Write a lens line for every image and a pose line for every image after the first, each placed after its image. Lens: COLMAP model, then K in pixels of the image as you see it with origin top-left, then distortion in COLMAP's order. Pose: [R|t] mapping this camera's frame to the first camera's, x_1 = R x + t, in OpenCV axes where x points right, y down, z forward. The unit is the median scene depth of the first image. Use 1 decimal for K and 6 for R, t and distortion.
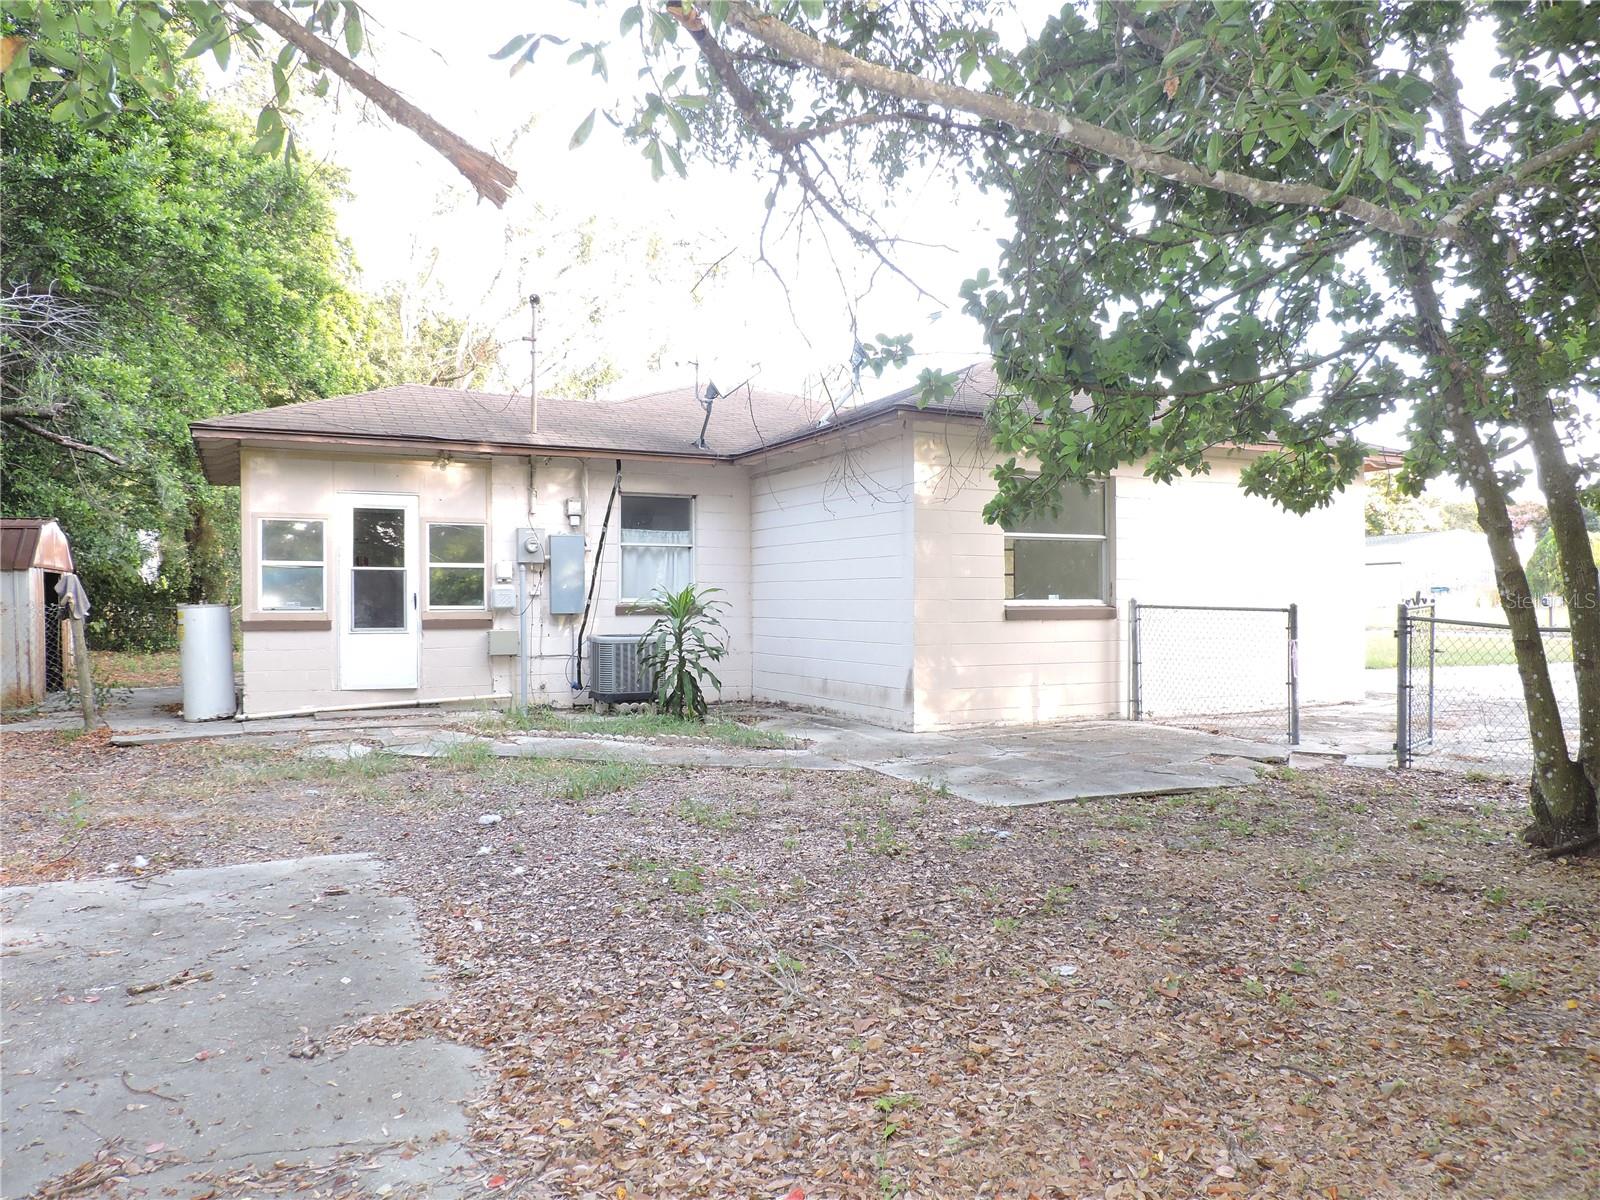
lens RADIAL K [[1121.1, 0, 795.7], [0, 1121.1, 606.1], [0, 0, 1]] dist [-0.021478, -0.003200]
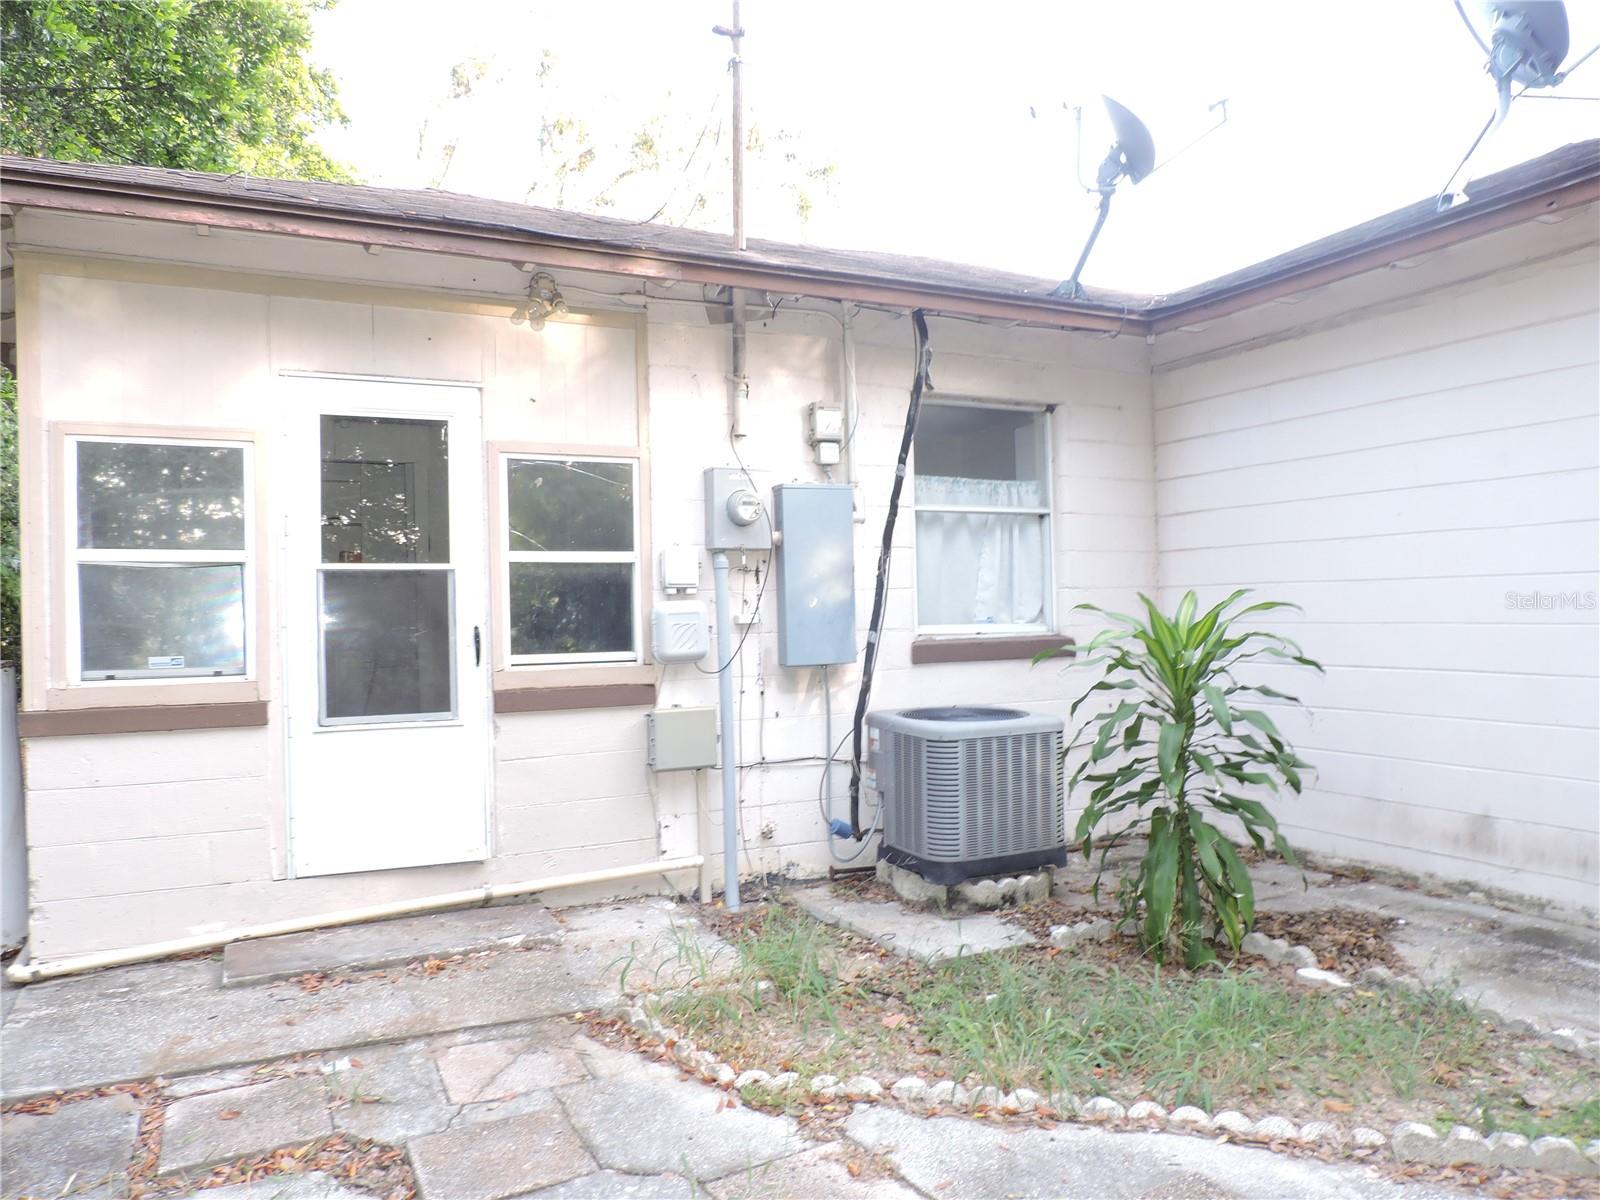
lens RADIAL K [[1121.1, 0, 804.0], [0, 1121.1, 596.3], [0, 0, 1]] dist [-0.021478, -0.003200]
pose [[0.999802, -0.018280, 0.007913, -0.216670], [0.018410, 0.999691, -0.016728, -0.012717], [-0.007605, 0.016870, 0.999829, 0.571770]]
